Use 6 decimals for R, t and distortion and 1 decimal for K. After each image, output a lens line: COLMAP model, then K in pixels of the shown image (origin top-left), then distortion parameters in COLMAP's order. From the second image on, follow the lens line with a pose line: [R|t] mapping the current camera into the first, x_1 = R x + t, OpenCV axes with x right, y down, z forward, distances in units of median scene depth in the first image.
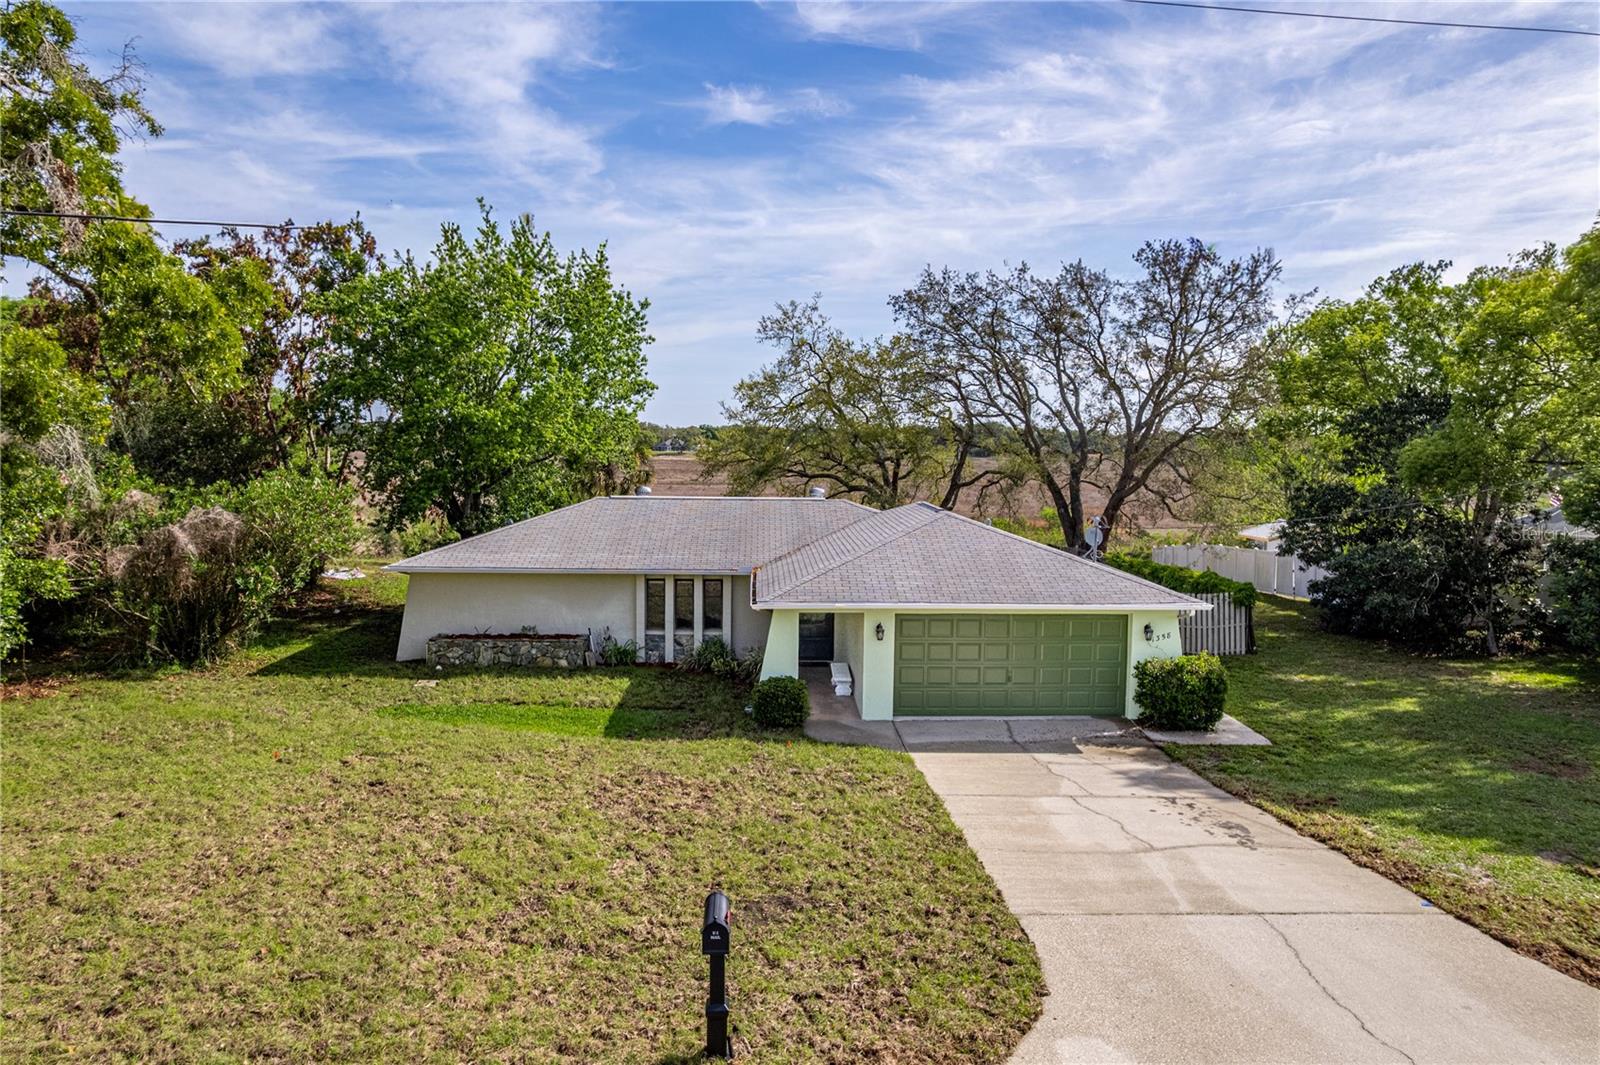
lens RADIAL K [[1020.8, 0, 789.4], [0, 1020.8, 532.4], [0, 0, 1]] dist [-0.060960, 0.050032]
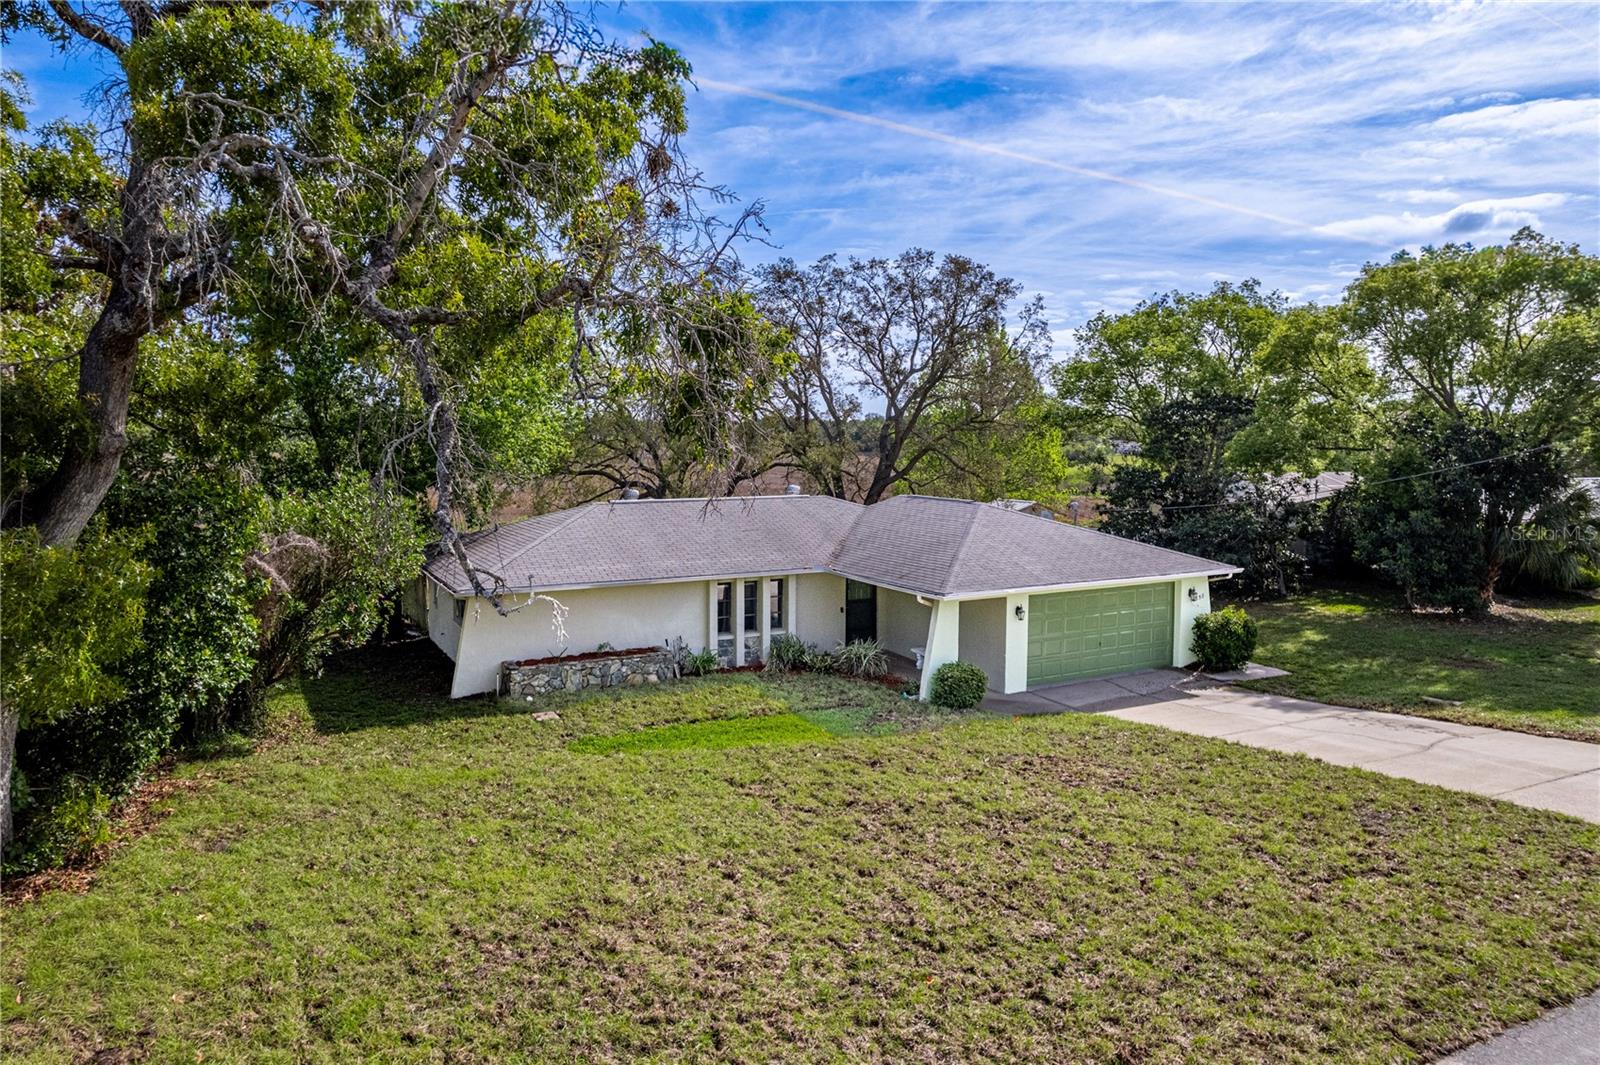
lens RADIAL K [[1040.1, 0, 784.7], [0, 1040.1, 531.8], [0, 0, 1]] dist [-0.063681, 0.060994]
pose [[0.899844, -0.049774, 0.433363, -0.507183], [0.047072, 0.998747, 0.016971, -0.016834], [-0.433665, 0.005128, 0.901060, 0.081417]]
